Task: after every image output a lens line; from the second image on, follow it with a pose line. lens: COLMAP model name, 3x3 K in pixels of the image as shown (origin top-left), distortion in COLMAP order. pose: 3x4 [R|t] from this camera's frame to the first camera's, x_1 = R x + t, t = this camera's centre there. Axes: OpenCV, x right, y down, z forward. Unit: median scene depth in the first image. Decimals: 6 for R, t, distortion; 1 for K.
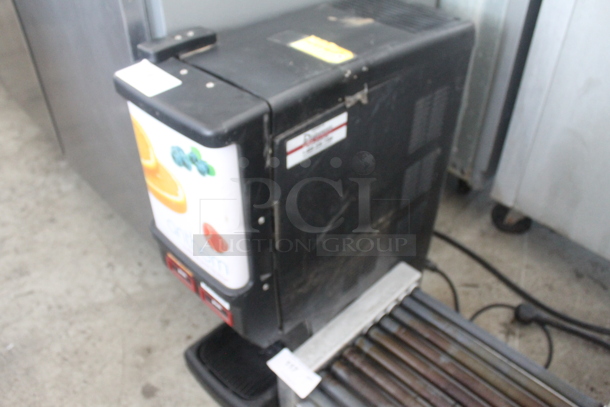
lens RADIAL K [[522.0, 0, 305.7], [0, 522.0, 200.7], [0, 0, 1]] dist [-0.040980, 0.007514]
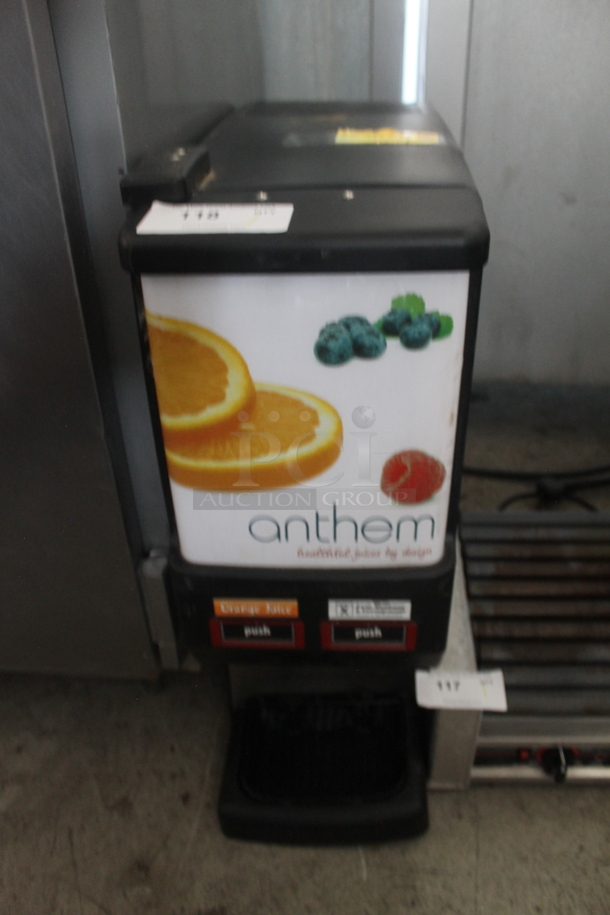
lens RADIAL K [[783.0, 0, 307.3], [0, 783.0, 462.0], [0, 0, 1]] dist [-0.040980, 0.007514]
pose [[0.746567, -0.385717, 0.542088, -0.458154], [0.436968, 0.898689, 0.037658, -0.013499], [-0.501693, 0.208761, 0.839478, 0.243051]]
